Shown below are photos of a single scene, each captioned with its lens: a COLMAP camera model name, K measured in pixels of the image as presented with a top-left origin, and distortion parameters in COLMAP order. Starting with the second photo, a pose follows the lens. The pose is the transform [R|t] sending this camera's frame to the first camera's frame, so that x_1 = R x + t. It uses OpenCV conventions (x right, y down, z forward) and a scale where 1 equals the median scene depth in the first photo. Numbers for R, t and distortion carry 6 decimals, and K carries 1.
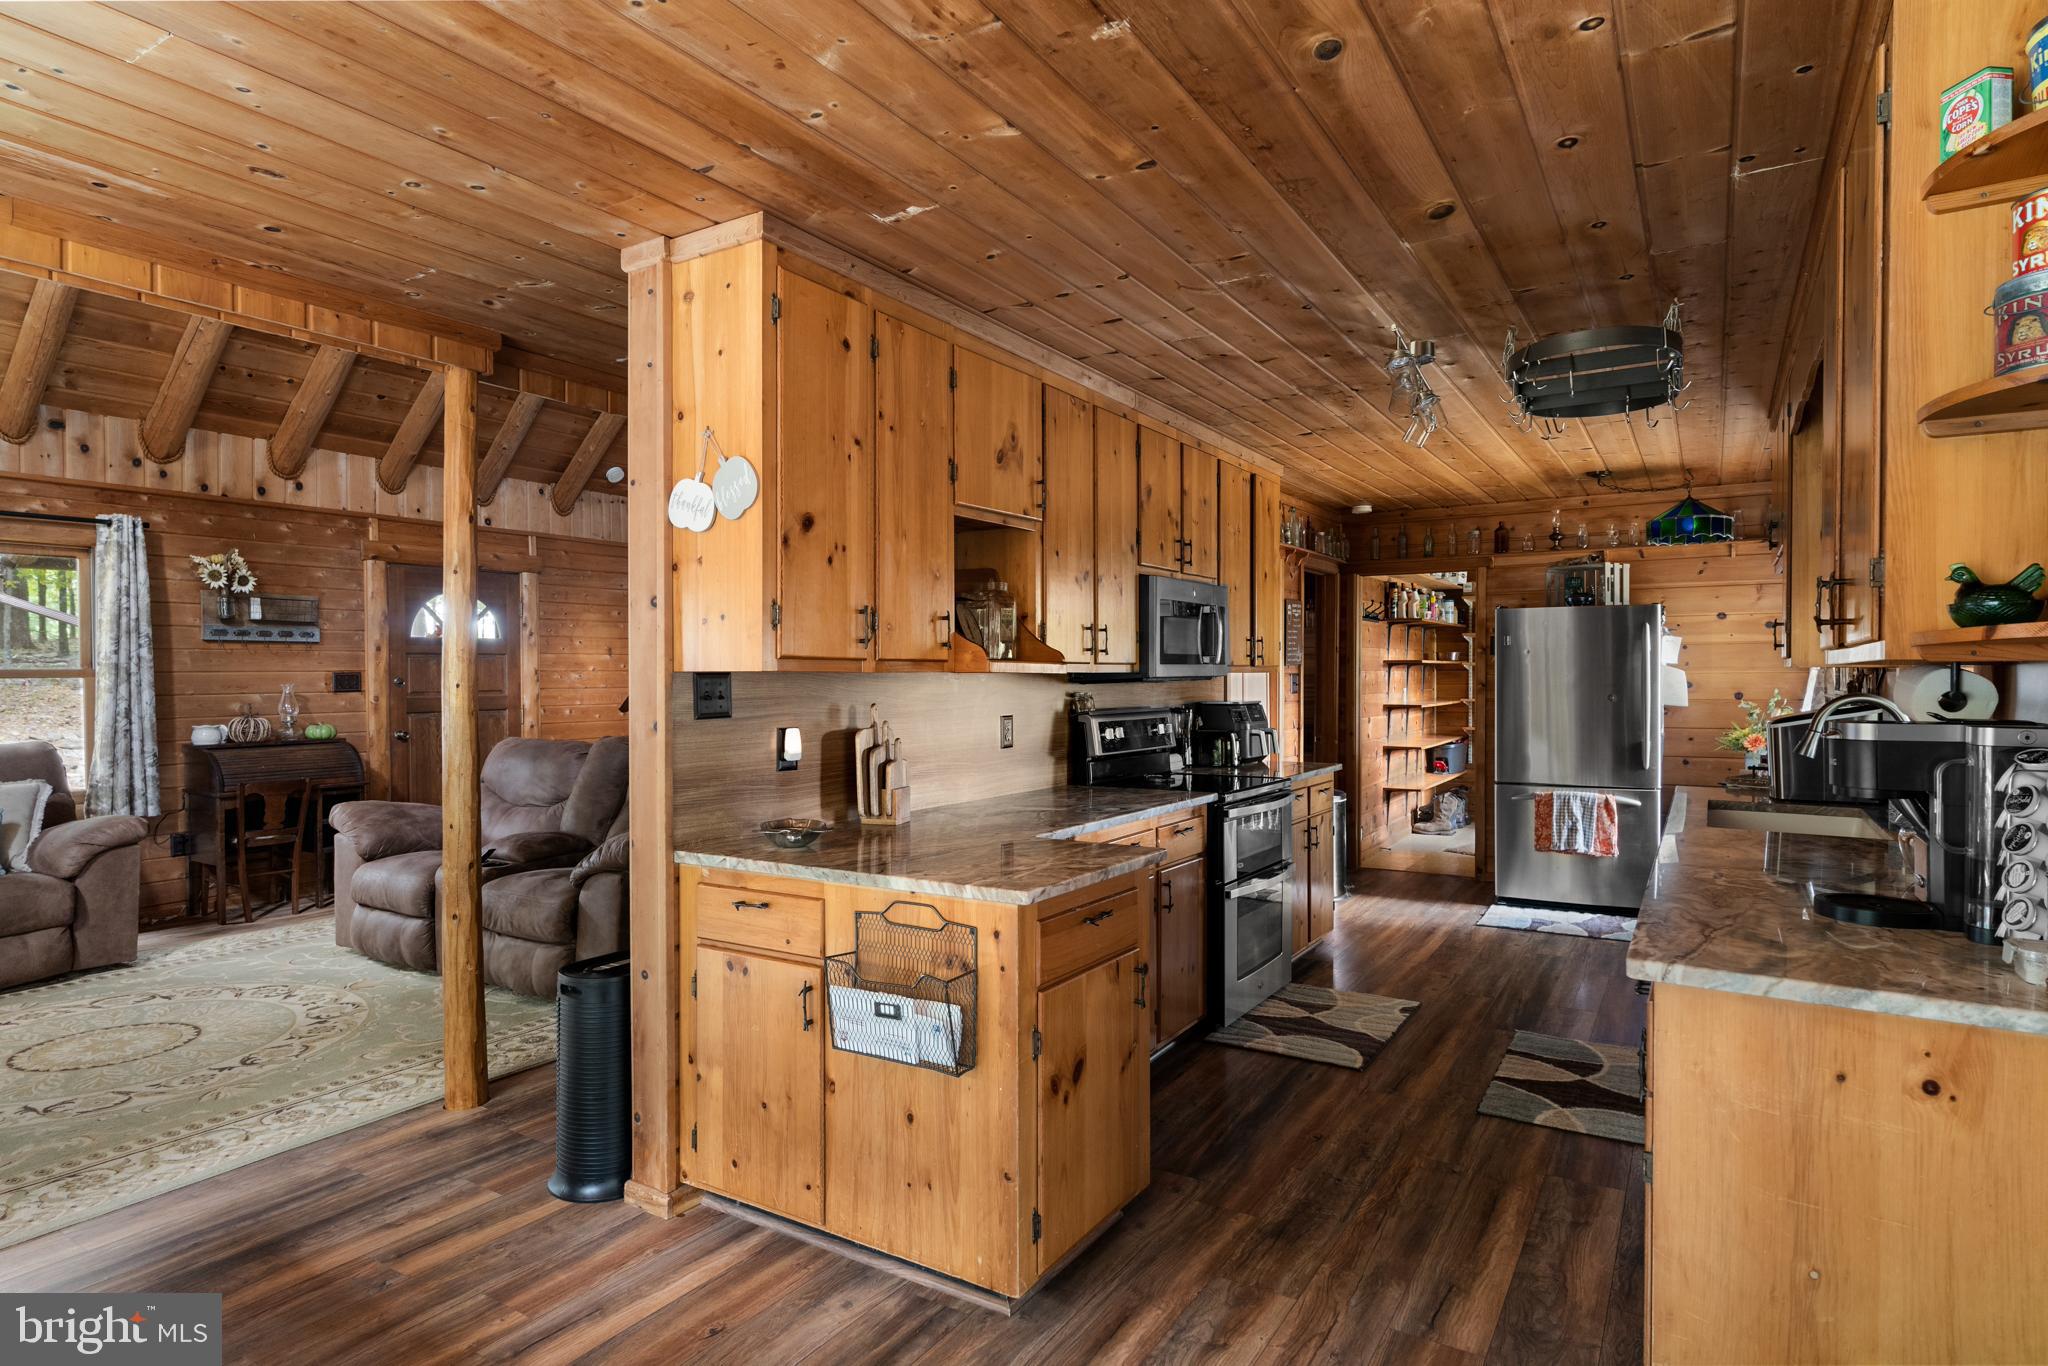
lens RADIAL K [[1108.1, 0, 1028.4], [0, 1108.1, 675.7], [0, 0, 1]] dist [0.005688, 0.001002]
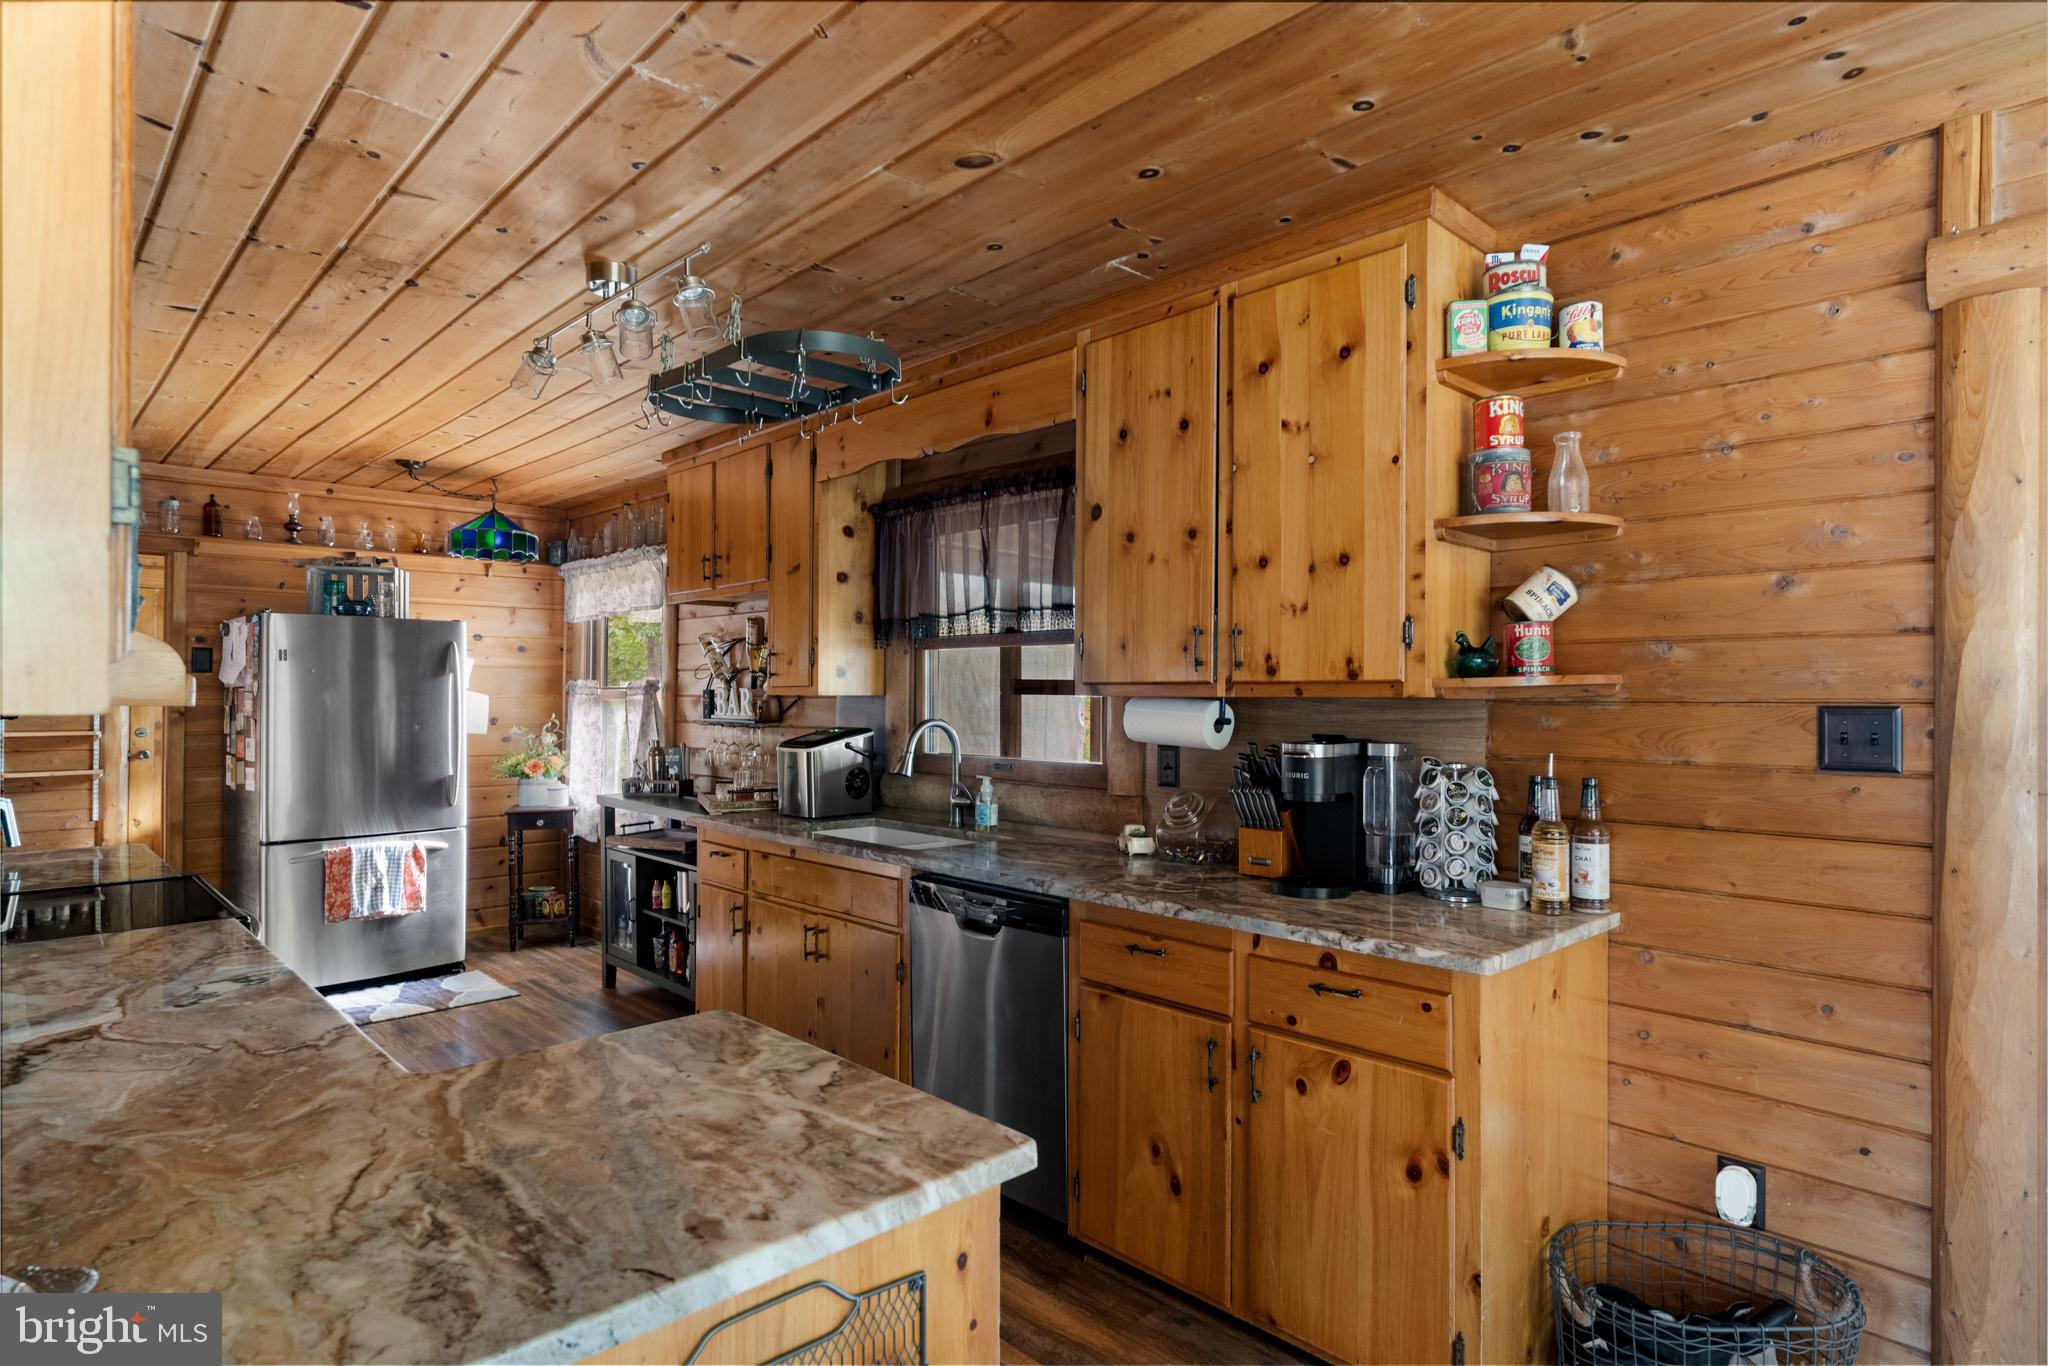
lens RADIAL K [[1108.1, 0, 1027.4], [0, 1108.1, 685.2], [0, 0, 1]] dist [0.005688, 0.001002]
pose [[0.241988, 0.009317, 0.970234, -0.194196], [-0.000946, 0.999956, -0.009367, -0.004847], [-0.970279, 0.001349, 0.241986, 0.337635]]
